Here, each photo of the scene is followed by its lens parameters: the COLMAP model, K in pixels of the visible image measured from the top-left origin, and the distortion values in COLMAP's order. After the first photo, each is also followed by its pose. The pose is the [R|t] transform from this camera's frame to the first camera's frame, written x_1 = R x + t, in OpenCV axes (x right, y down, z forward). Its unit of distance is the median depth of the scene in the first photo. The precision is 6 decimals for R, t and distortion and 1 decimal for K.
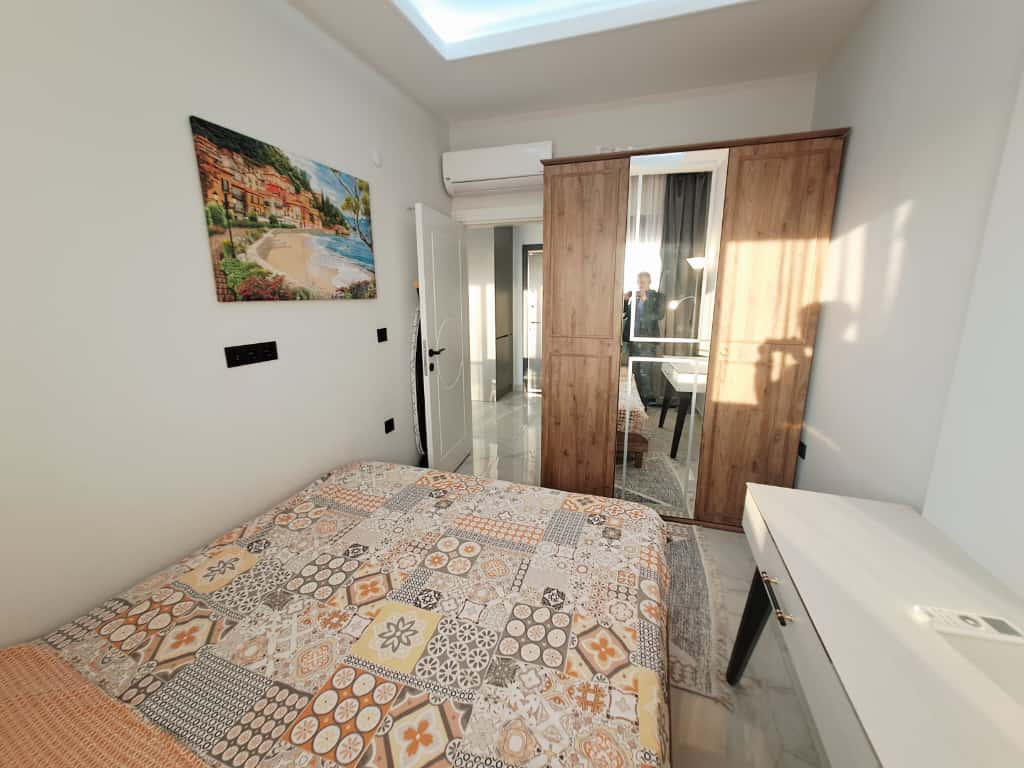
lens RADIAL K [[412.8, 0, 514.6], [0, 412.8, 388.7], [0, 0, 1]] dist [-0.000221, -0.000253]
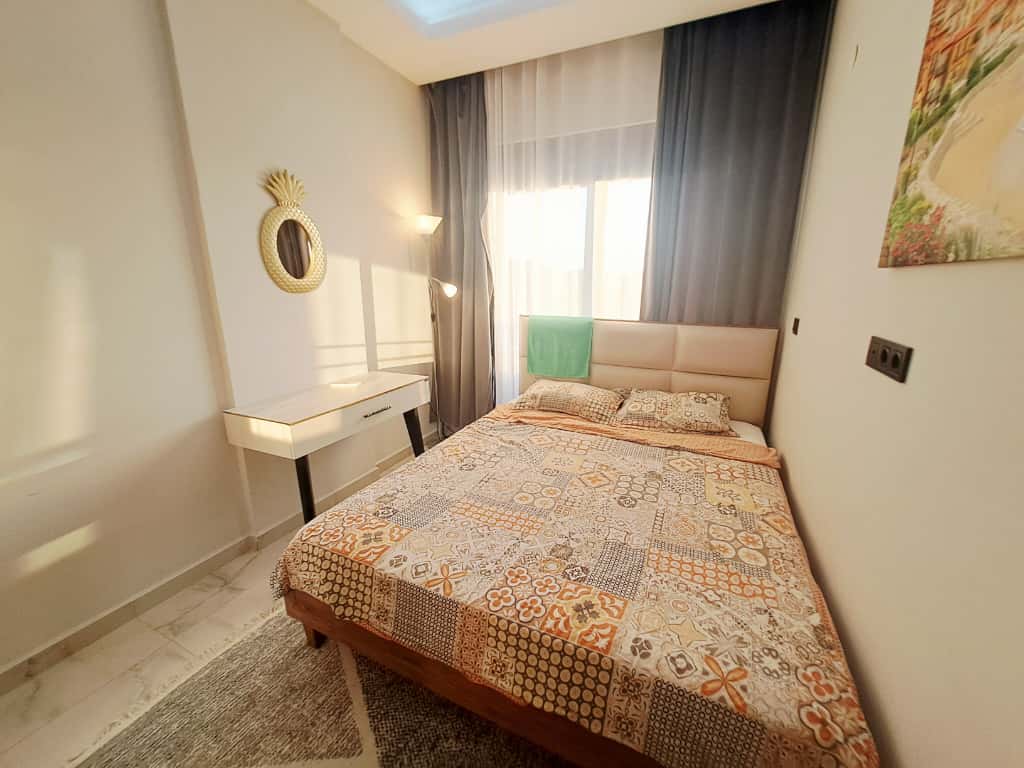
lens RADIAL K [[412.8, 0, 514.6], [0, 412.8, 388.7], [0, 0, 1]] dist [-0.000221, -0.000253]
pose [[-0.994629, -0.025968, 0.100195, -0.181987], [0.024226, 0.882725, 0.469266, -0.372438], [-0.100631, 0.469173, -0.877354, 1.771724]]
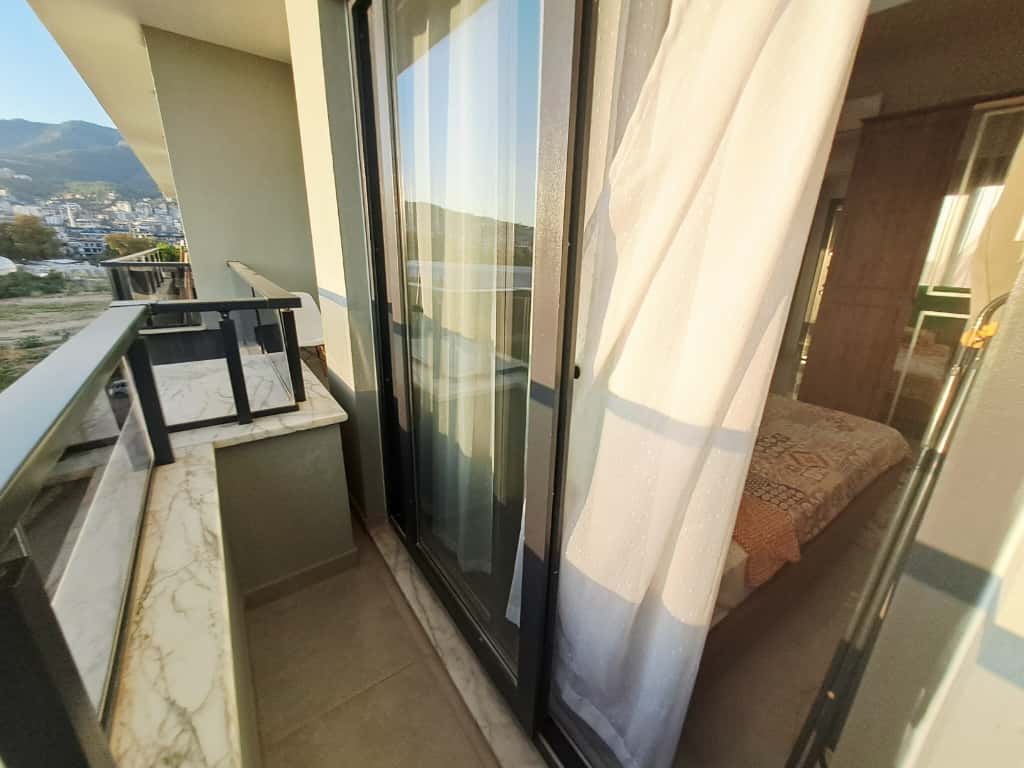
lens RADIAL K [[412.8, 0, 514.6], [0, 412.8, 388.7], [0, 0, 1]] dist [-0.000221, -0.000253]
pose [[0.821159, 0.198687, -0.534997, 0.051703], [-0.153671, 0.979795, 0.128009, 0.225757], [0.549622, -0.022903, 0.835100, -0.668954]]
